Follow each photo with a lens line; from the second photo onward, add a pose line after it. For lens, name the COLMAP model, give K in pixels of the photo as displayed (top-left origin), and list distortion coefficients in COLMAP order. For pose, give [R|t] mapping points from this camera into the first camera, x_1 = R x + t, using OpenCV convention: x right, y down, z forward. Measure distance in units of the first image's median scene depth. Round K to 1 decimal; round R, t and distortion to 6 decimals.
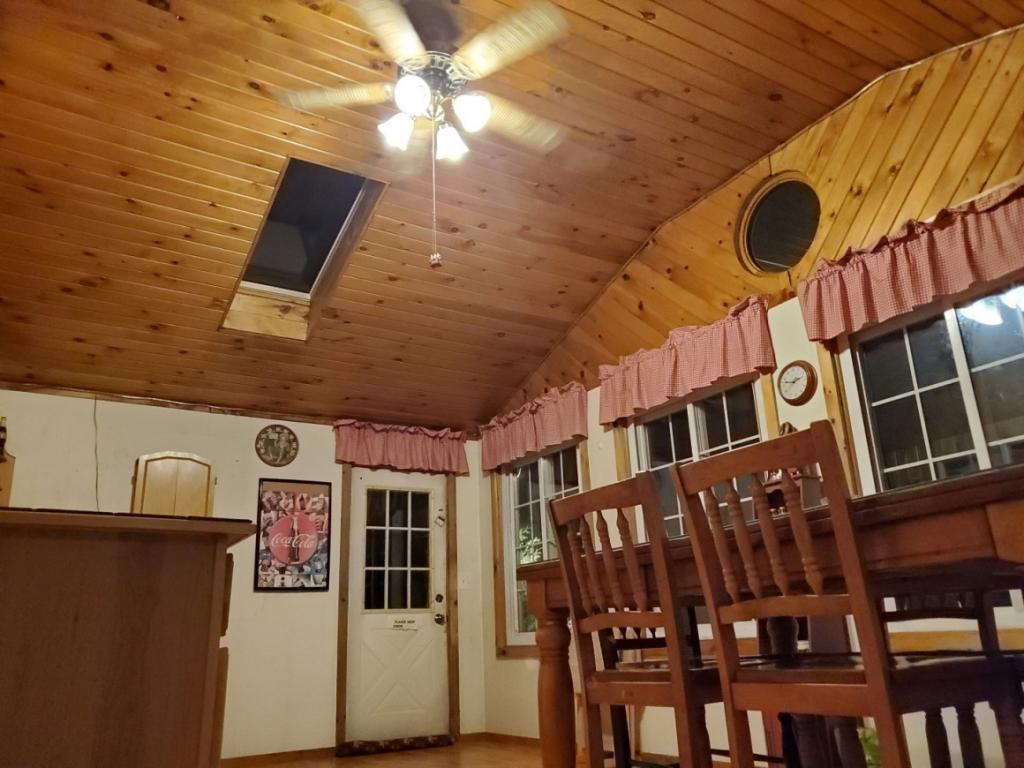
lens RADIAL K [[787.9, 0, 512.0], [0, 787.9, 384.0], [0, 0, 1]] dist [-0.000015, -0.002309]
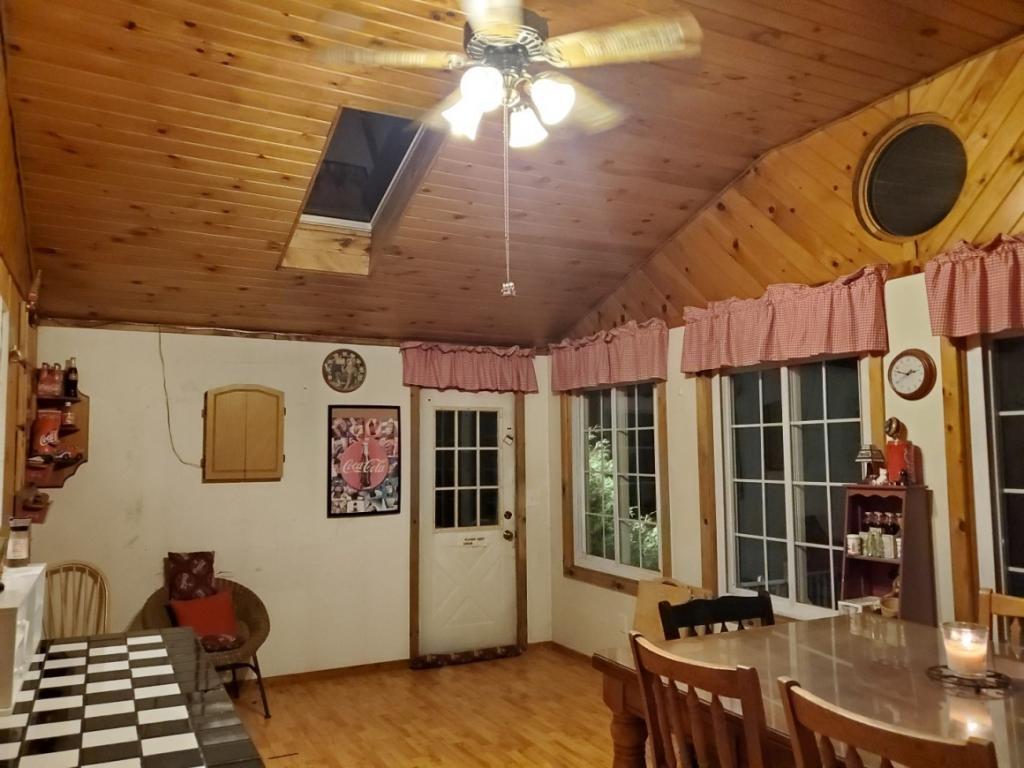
lens RADIAL K [[785.6, 0, 507.9], [0, 785.6, 388.2], [0, 0, 1]] dist [-0.000935, 0.012591]
pose [[0.995968, 0.024633, -0.086264, -0.011015], [-0.003598, 0.971758, 0.235954, -0.143793], [0.089640, -0.234692, 0.967928, 0.071818]]
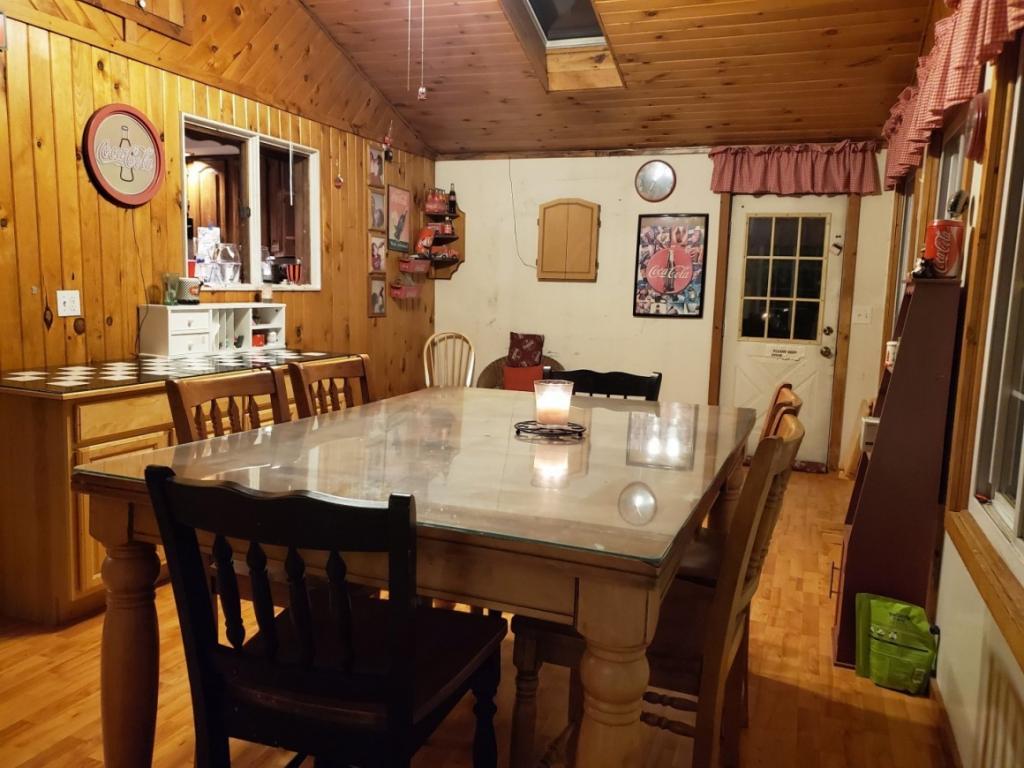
lens RADIAL K [[785.6, 0, 507.9], [0, 785.6, 388.2], [0, 0, 1]] dist [-0.000935, 0.012591]
pose [[0.599840, 0.165005, -0.782921, 0.489271], [0.202275, 0.915447, 0.347910, -0.080094], [0.774129, -0.367056, 0.515745, 0.225243]]
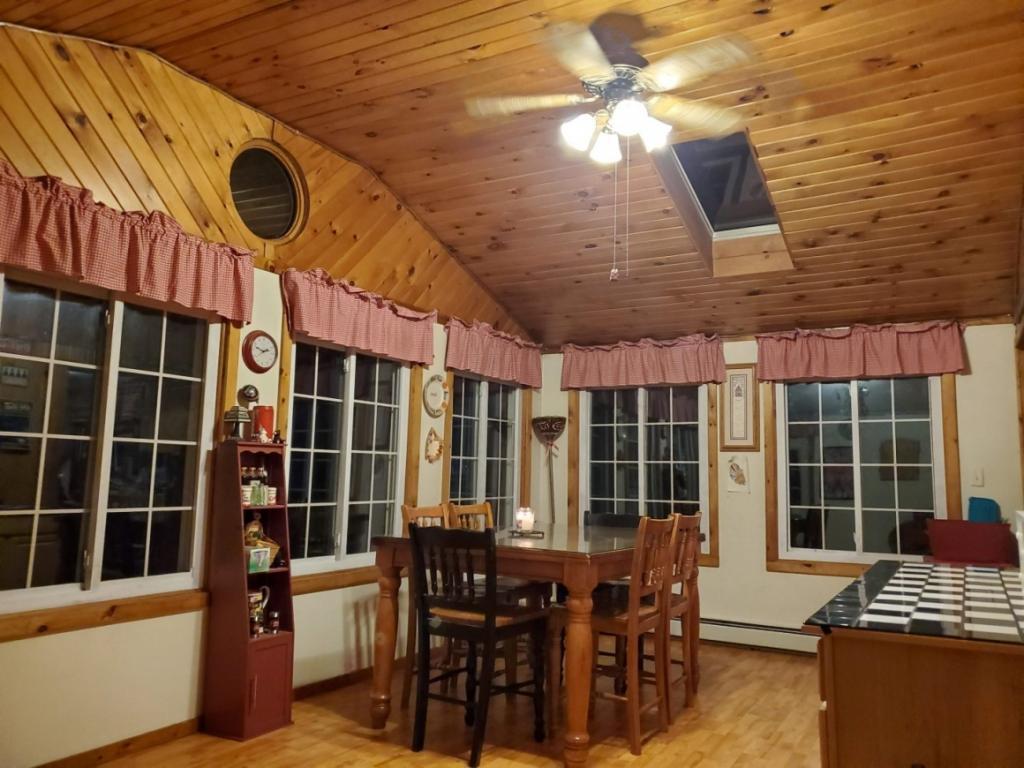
lens RADIAL K [[785.6, 0, 507.9], [0, 785.6, 388.2], [0, 0, 1]] dist [-0.000935, 0.012591]
pose [[-0.471535, 0.131798, 0.871942, -0.529217], [-0.280922, 0.914806, -0.290196, 0.190441], [-0.835905, -0.381785, -0.394338, 0.830278]]
